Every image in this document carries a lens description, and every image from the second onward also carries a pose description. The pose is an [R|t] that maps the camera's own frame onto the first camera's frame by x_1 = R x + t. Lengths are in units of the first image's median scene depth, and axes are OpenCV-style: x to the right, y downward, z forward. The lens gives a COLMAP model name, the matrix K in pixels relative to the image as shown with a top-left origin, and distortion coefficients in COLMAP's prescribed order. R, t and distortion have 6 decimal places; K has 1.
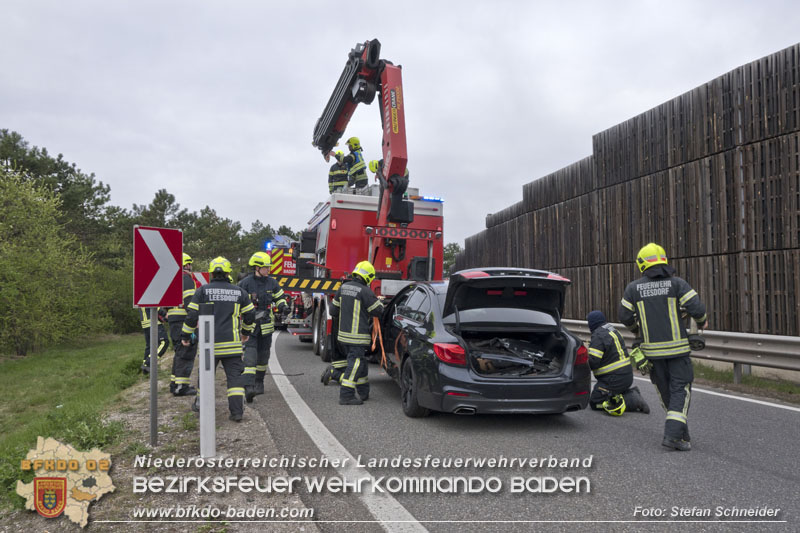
lens RADIAL K [[648.9, 0, 378.0], [0, 648.9, 268.2], [0, 0, 1]] dist [-0.000353, -0.000263]
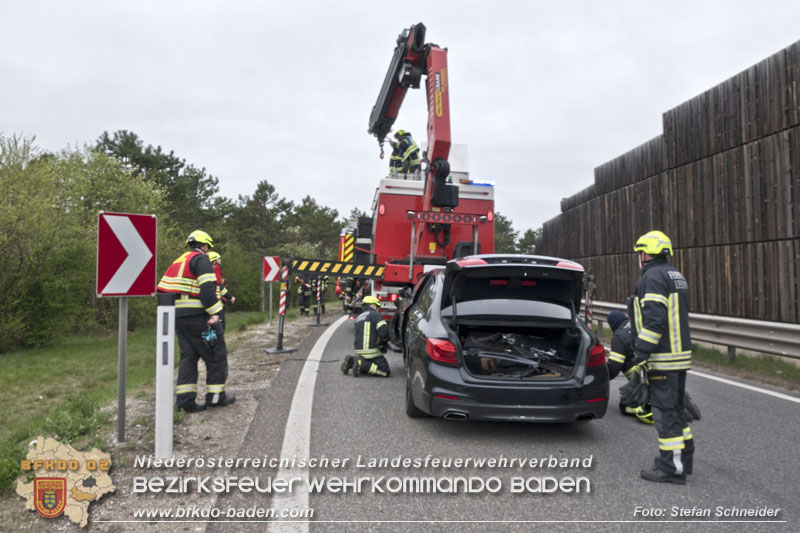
lens RADIAL K [[603.2, 0, 380.3], [0, 603.2, 244.0], [0, 0, 1]] dist [-0.001634, 0.000415]
pose [[0.987348, -0.003431, -0.158530, 0.077737], [0.001385, 0.999914, -0.013016, -0.002333], [0.158561, 0.012632, 0.987268, 0.079321]]
